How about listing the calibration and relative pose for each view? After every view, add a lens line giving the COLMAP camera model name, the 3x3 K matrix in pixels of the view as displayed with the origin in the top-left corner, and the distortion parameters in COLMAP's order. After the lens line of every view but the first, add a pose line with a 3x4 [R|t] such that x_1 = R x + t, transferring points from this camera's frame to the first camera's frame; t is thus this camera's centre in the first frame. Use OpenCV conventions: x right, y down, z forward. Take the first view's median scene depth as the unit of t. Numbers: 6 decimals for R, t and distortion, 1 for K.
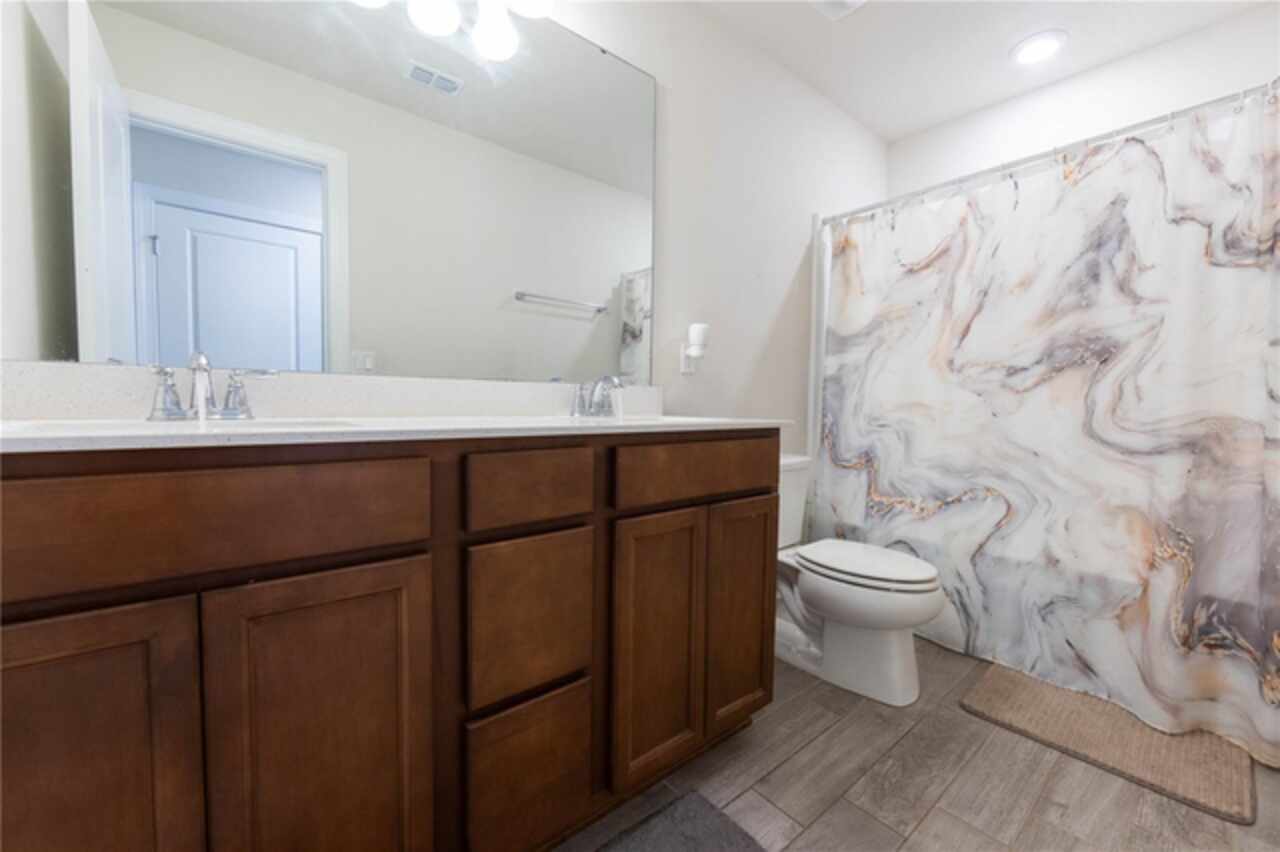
lens RADIAL K [[500.0, 0, 650.5], [0, 500.0, 425.6], [0, 0, 1]] dist [-0.002529, -0.000554]
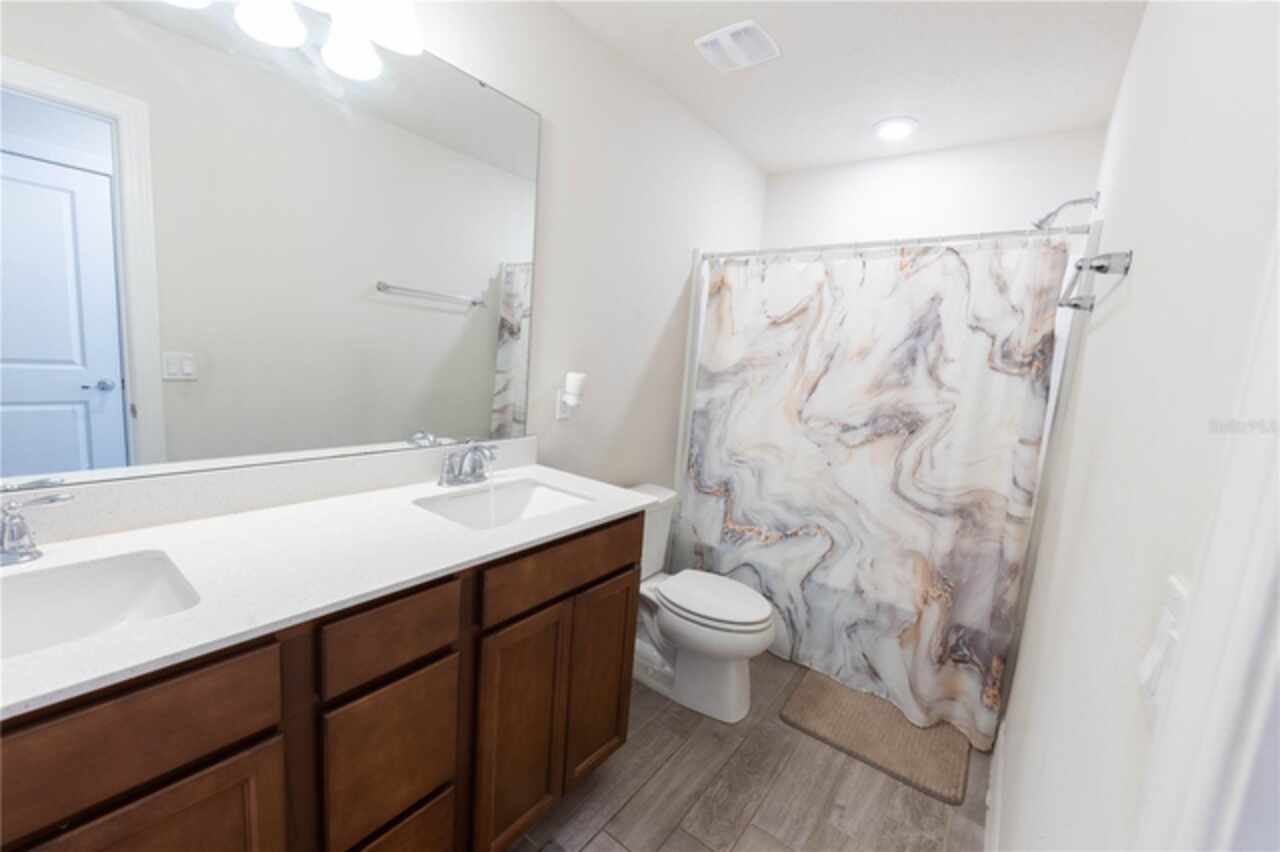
lens RADIAL K [[500.0, 0, 648.1], [0, 500.0, 431.4], [0, 0, 1]] dist [-0.002529, -0.000554]
pose [[0.971651, 0.030833, 0.234400, 0.005316], [-0.054401, 0.994013, 0.094753, -0.218110], [-0.230075, -0.104818, 0.967512, -0.024078]]
